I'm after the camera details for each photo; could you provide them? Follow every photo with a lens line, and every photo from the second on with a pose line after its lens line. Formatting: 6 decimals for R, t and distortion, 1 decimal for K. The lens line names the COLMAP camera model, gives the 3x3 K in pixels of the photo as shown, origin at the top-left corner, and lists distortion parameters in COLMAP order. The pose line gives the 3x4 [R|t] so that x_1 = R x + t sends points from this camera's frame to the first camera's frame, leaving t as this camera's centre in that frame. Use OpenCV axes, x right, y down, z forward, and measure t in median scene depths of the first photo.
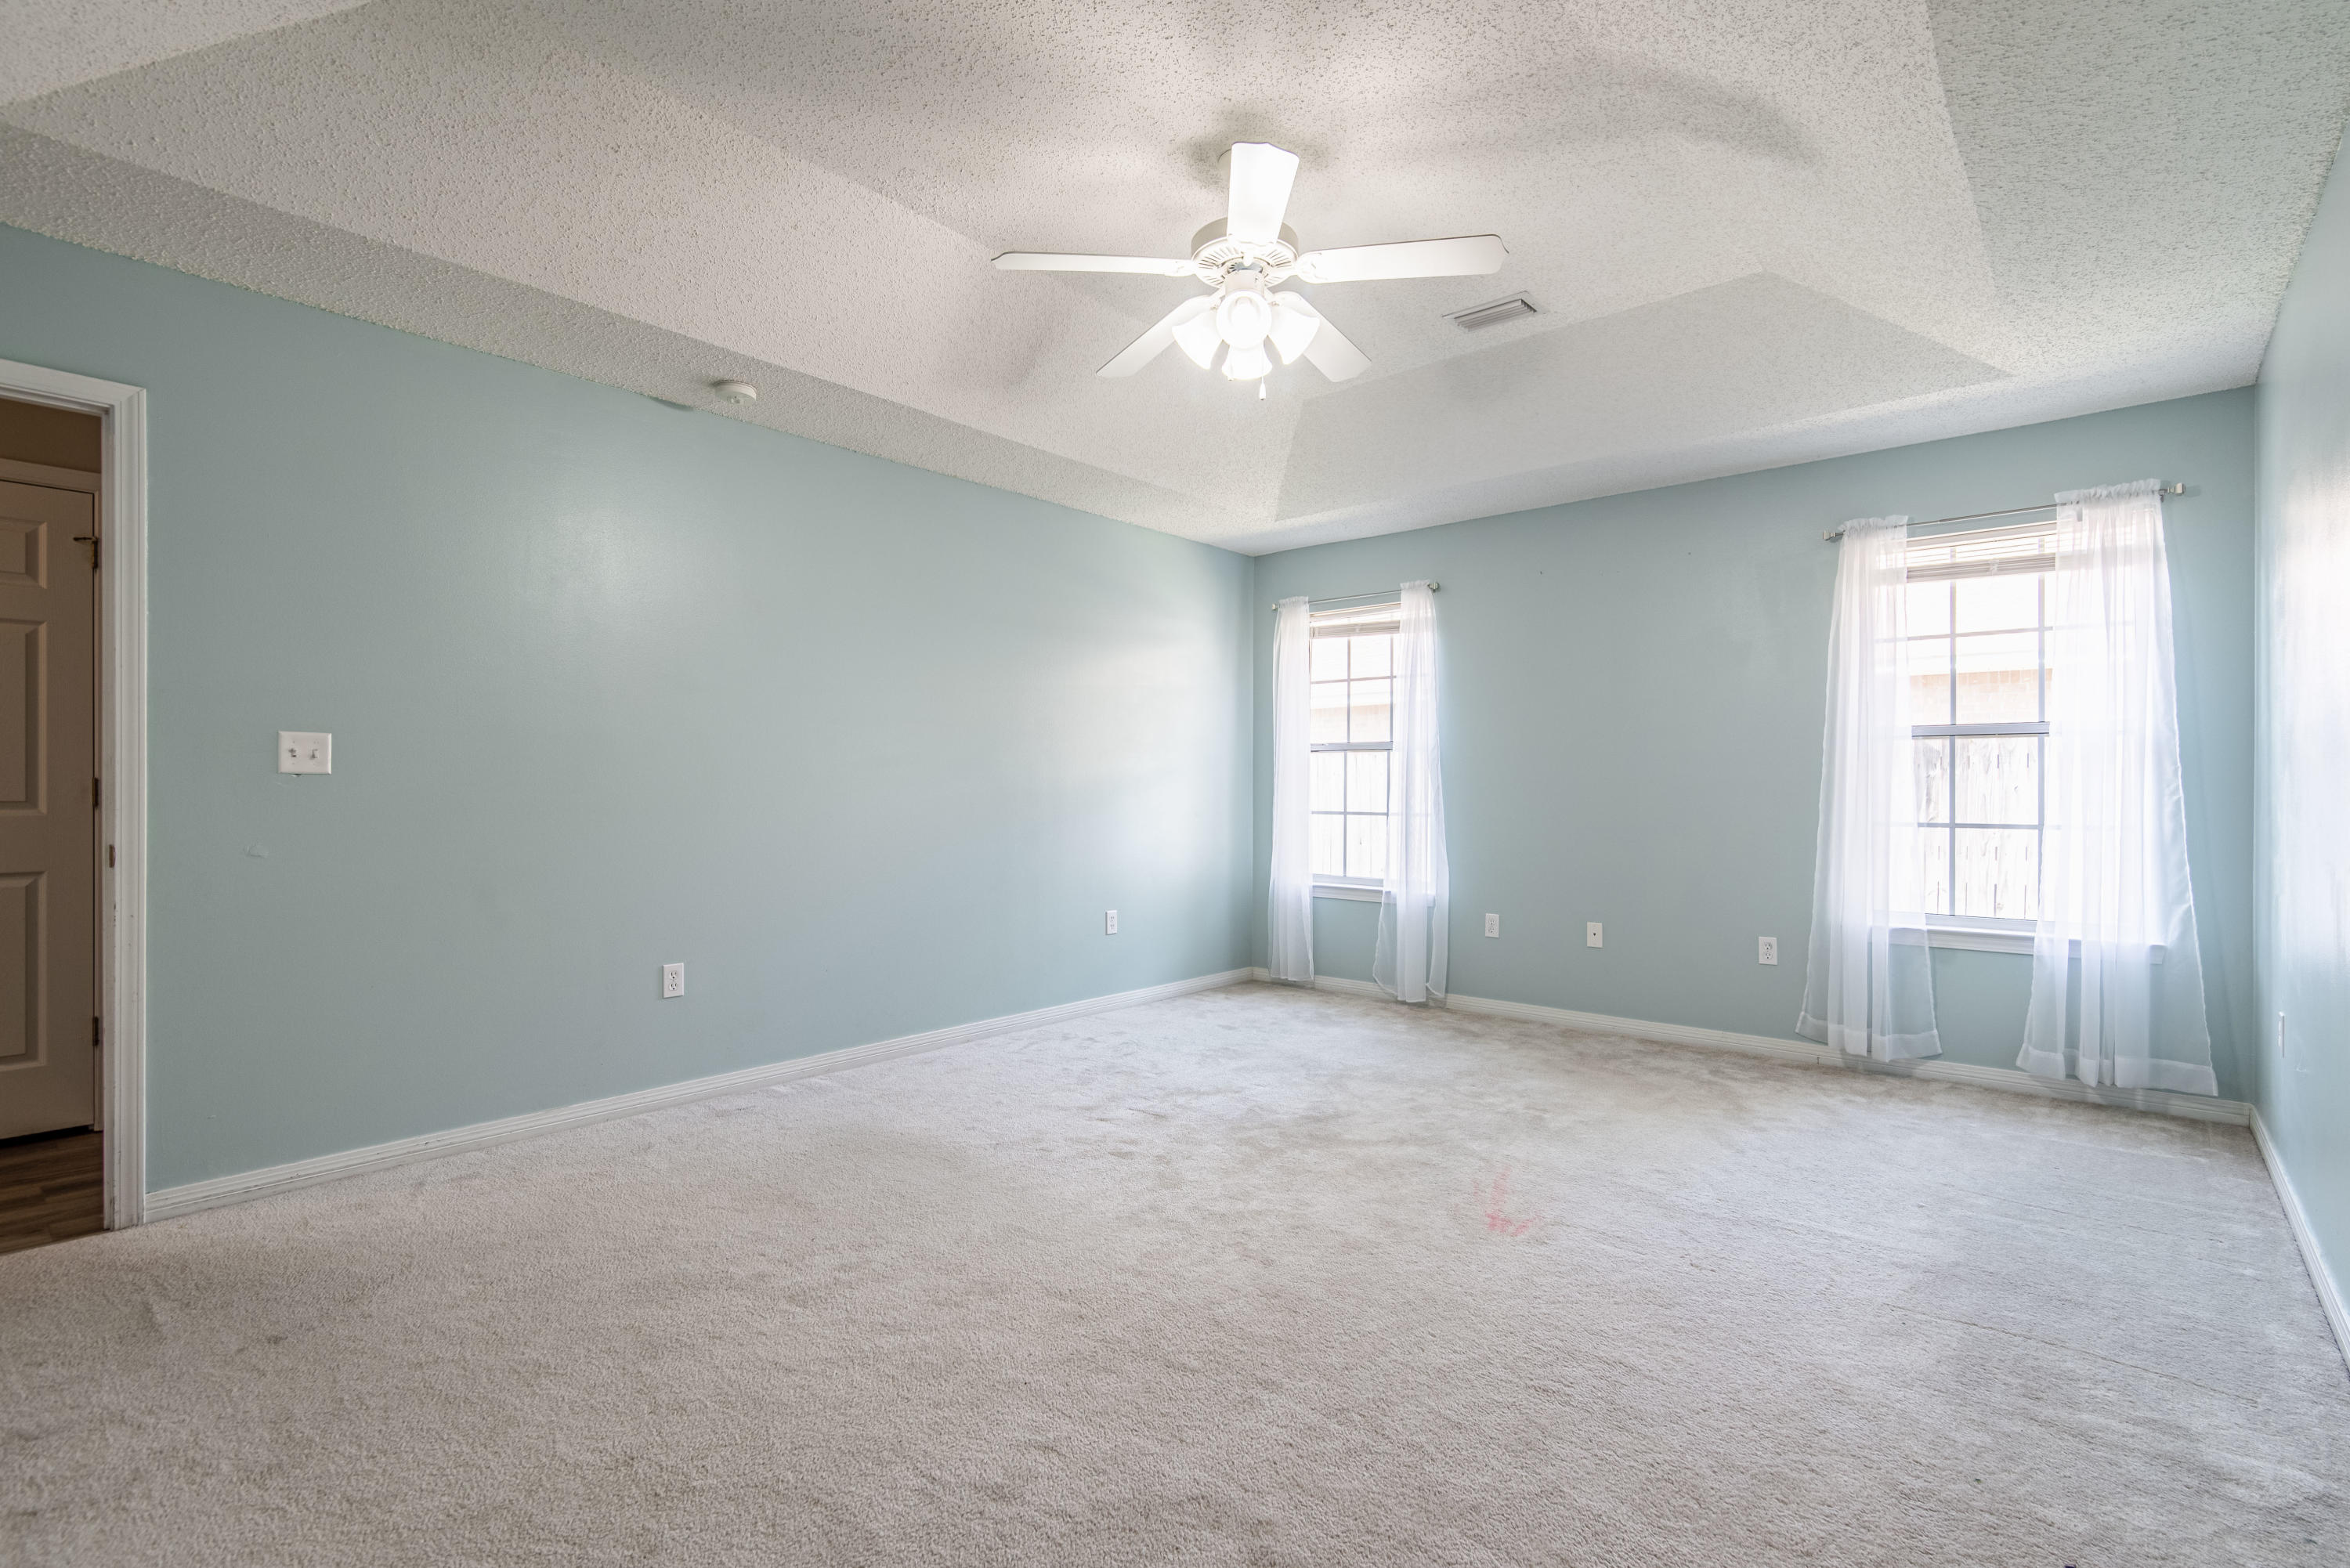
lens RADIAL K [[1079.8, 0, 1167.2], [0, 1079.8, 792.7], [0, 0, 1]] dist [-0.003441, 0.000166]
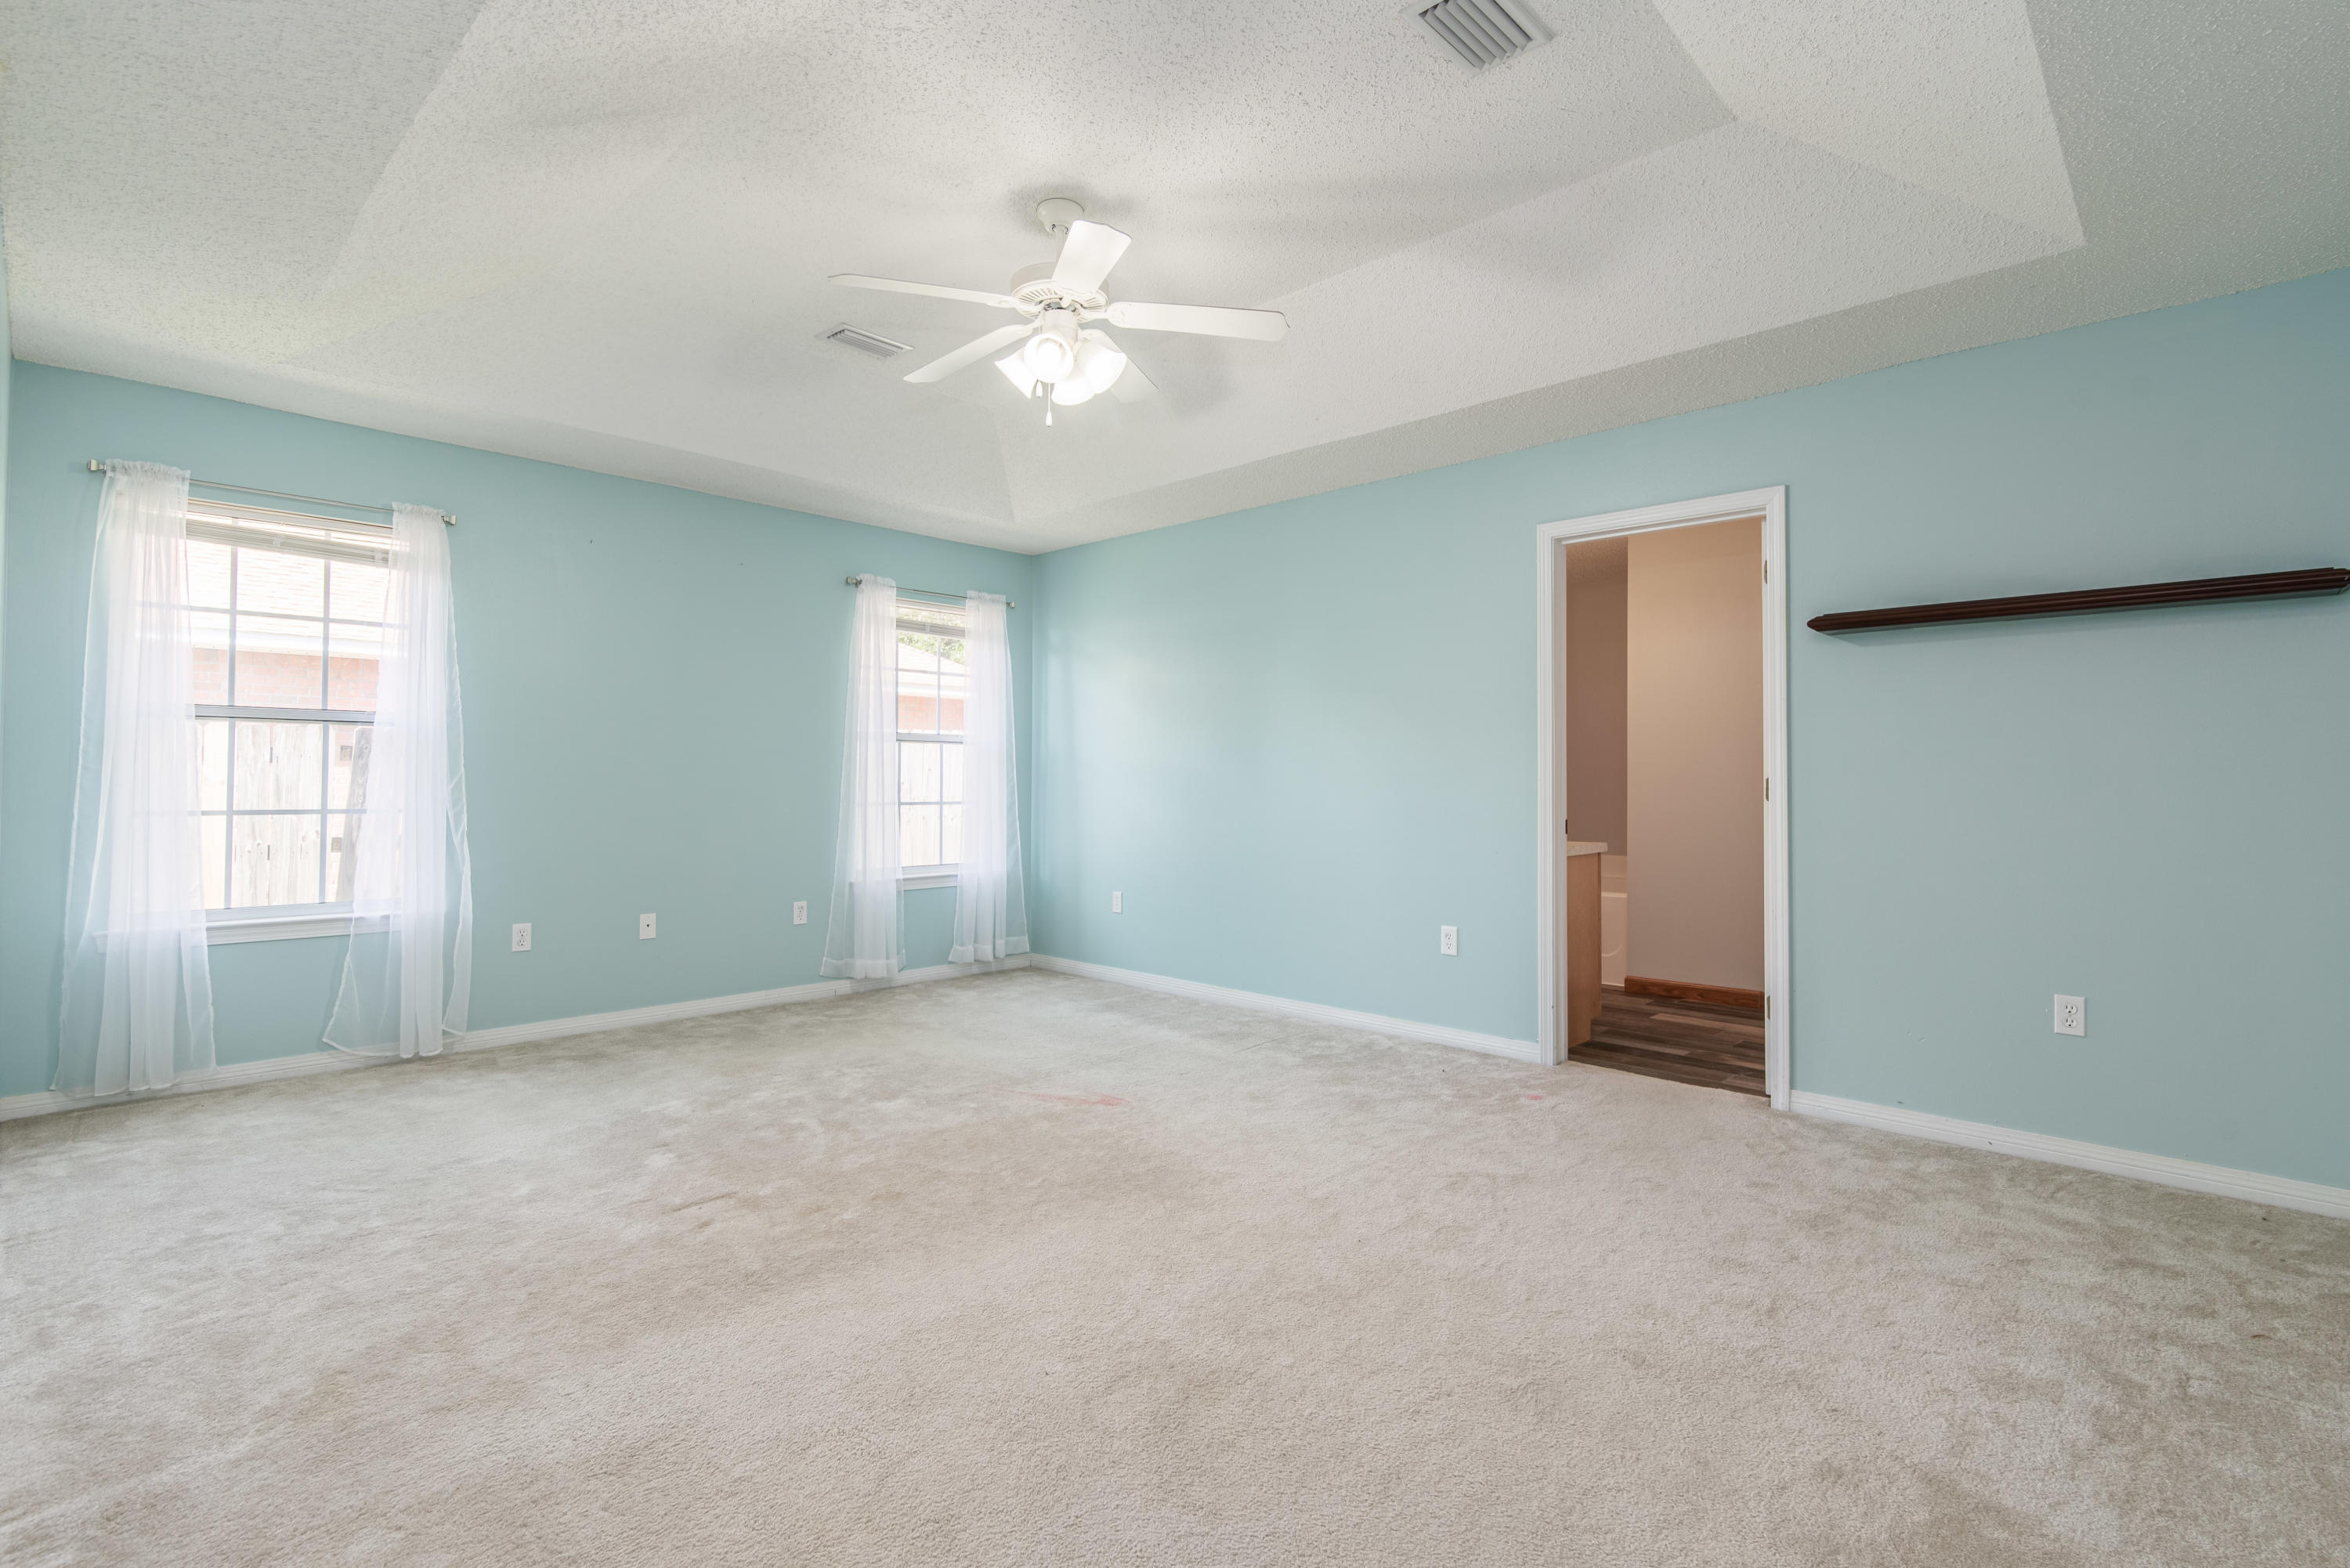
lens RADIAL K [[1079.8, 0, 1158.7], [0, 1079.8, 768.5], [0, 0, 1]] dist [-0.003441, 0.000166]
pose [[0.062876, 0.008583, 0.997984, -0.506092], [-0.000983, 0.999963, -0.008539, -0.003379], [-0.998021, -0.000444, 0.062882, 0.432978]]
